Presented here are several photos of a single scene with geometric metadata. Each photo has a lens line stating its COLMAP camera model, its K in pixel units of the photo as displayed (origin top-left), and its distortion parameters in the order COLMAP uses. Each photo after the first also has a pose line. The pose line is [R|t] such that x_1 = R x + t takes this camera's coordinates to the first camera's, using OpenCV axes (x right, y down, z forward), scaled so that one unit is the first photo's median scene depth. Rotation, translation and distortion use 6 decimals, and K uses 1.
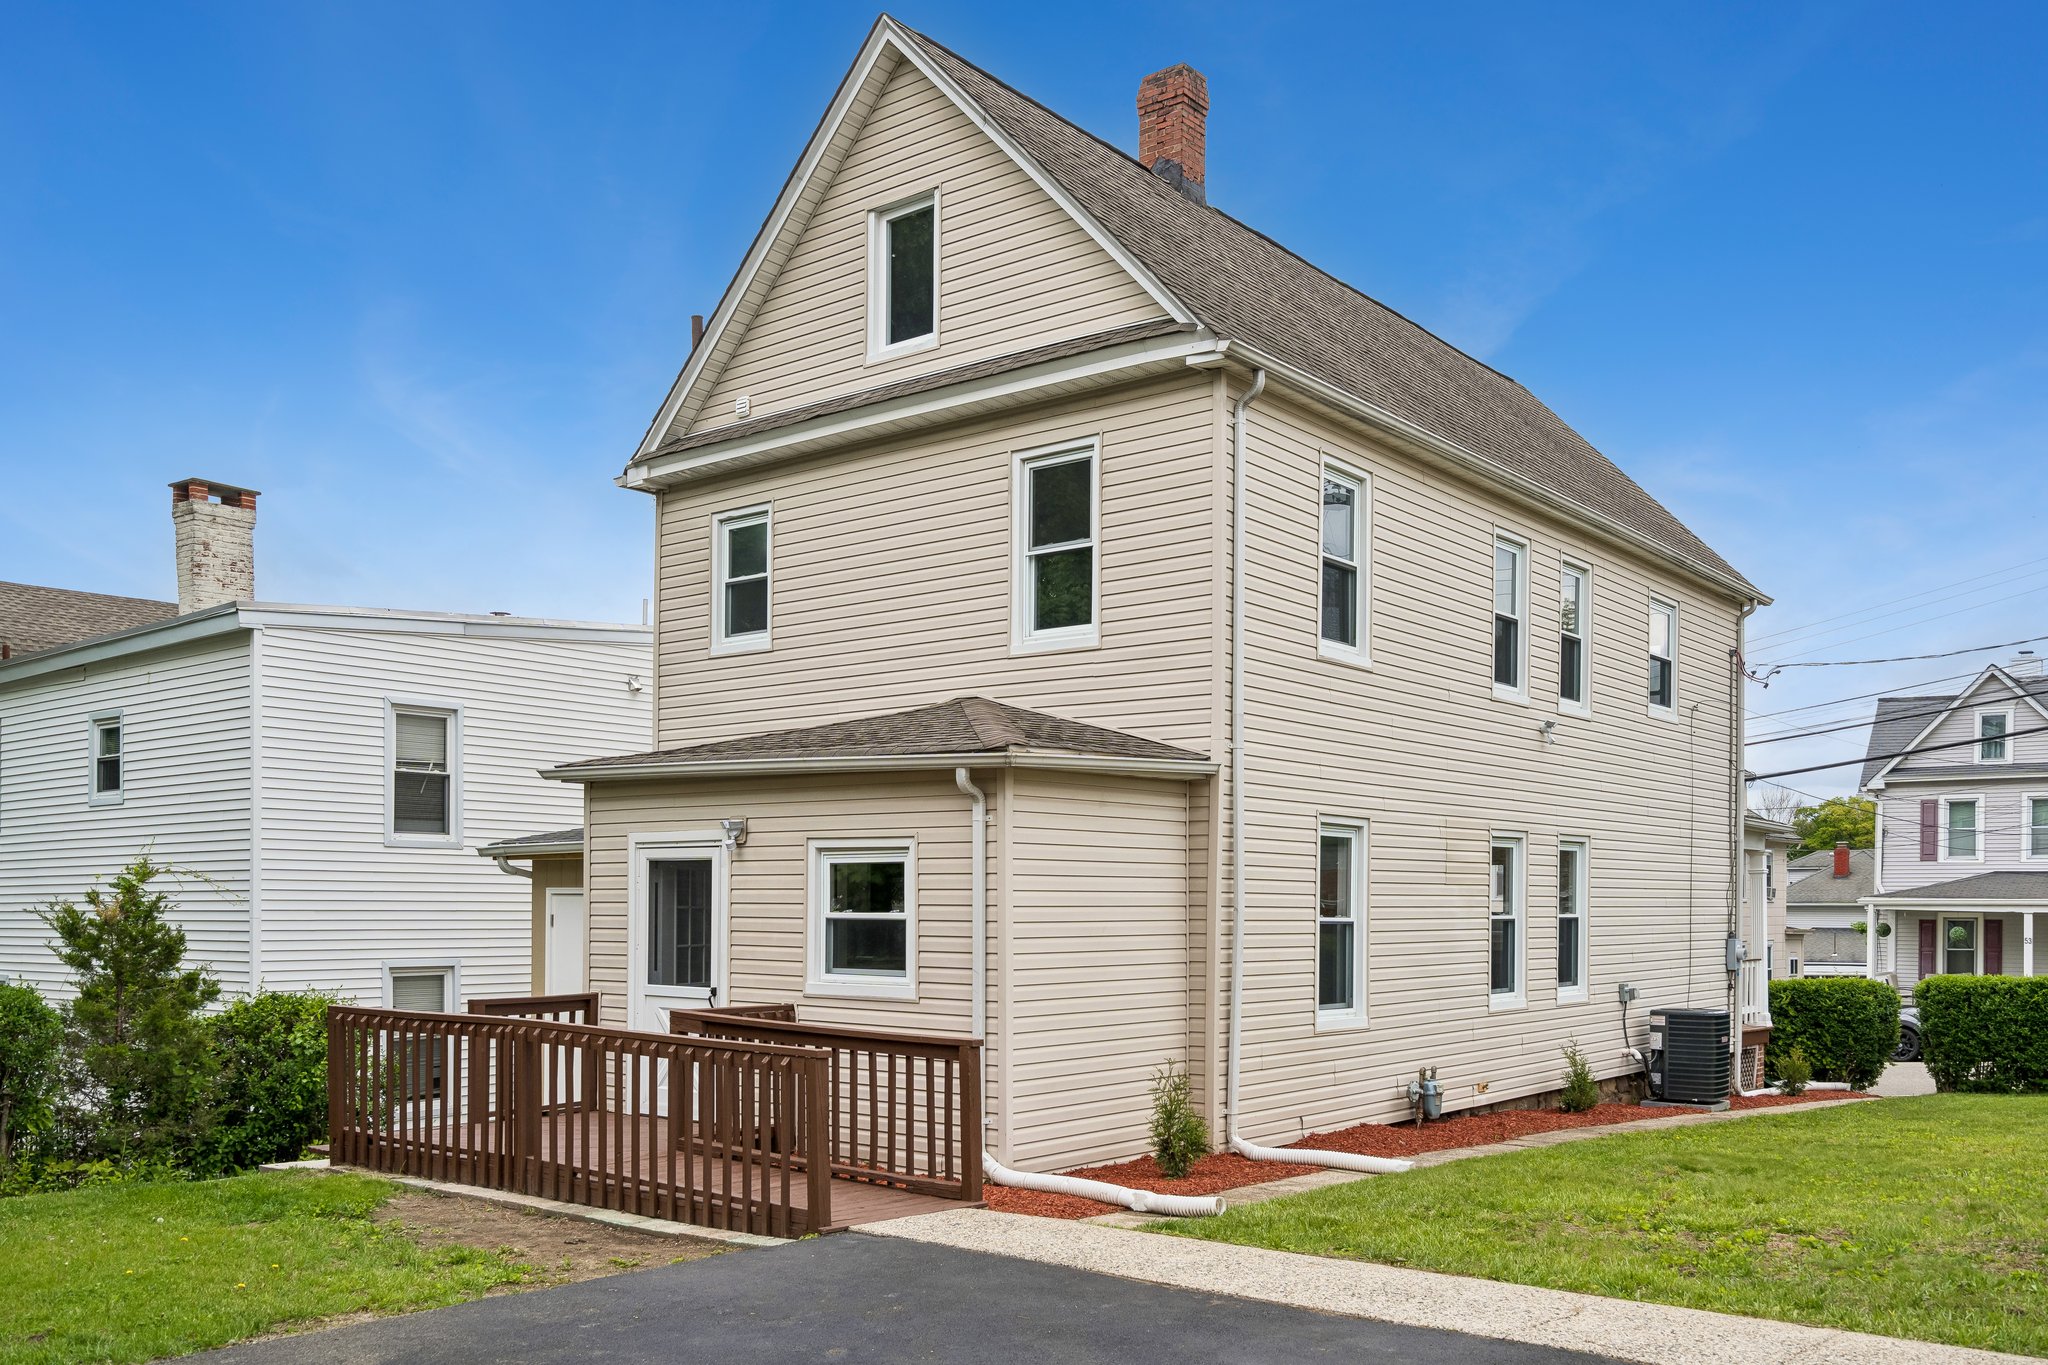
lens RADIAL K [[1741.7, 0, 1025.9], [0, 1741.7, 913.3], [0, 0, 1]] dist [0.007466, -0.003896]
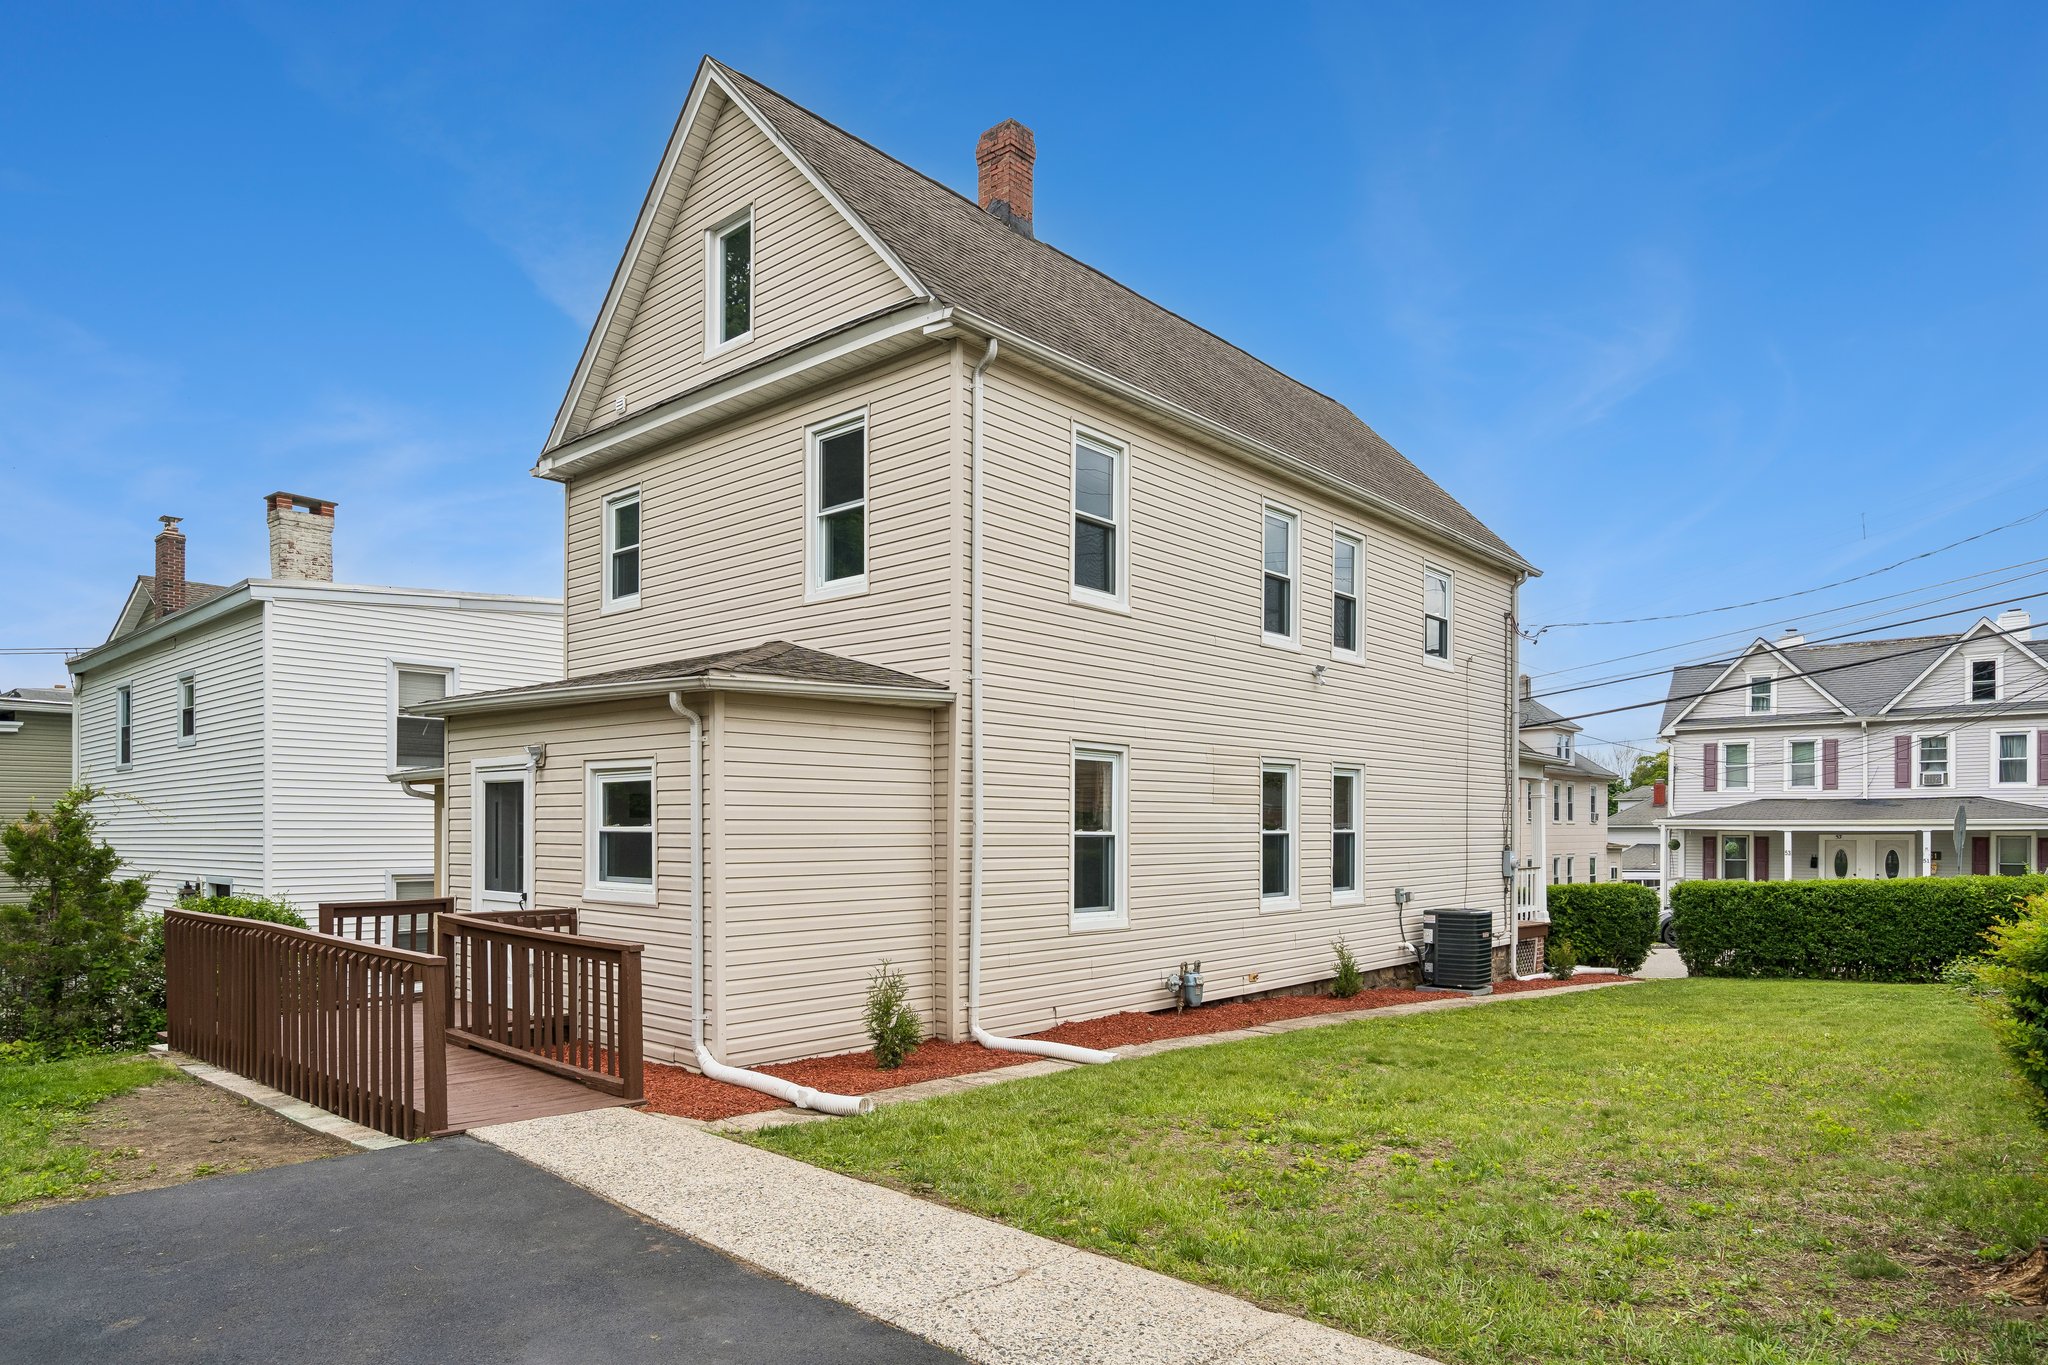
lens RADIAL K [[1233.4, 0, 1023.8], [0, 1233.4, 831.2], [0, 0, 1]] dist [0.004659, 0.001973]
pose [[0.998709, -0.002115, -0.050752, 0.168971], [0.001950, 0.999993, -0.003301, 0.004754], [0.050758, 0.003198, 0.998706, 0.187088]]
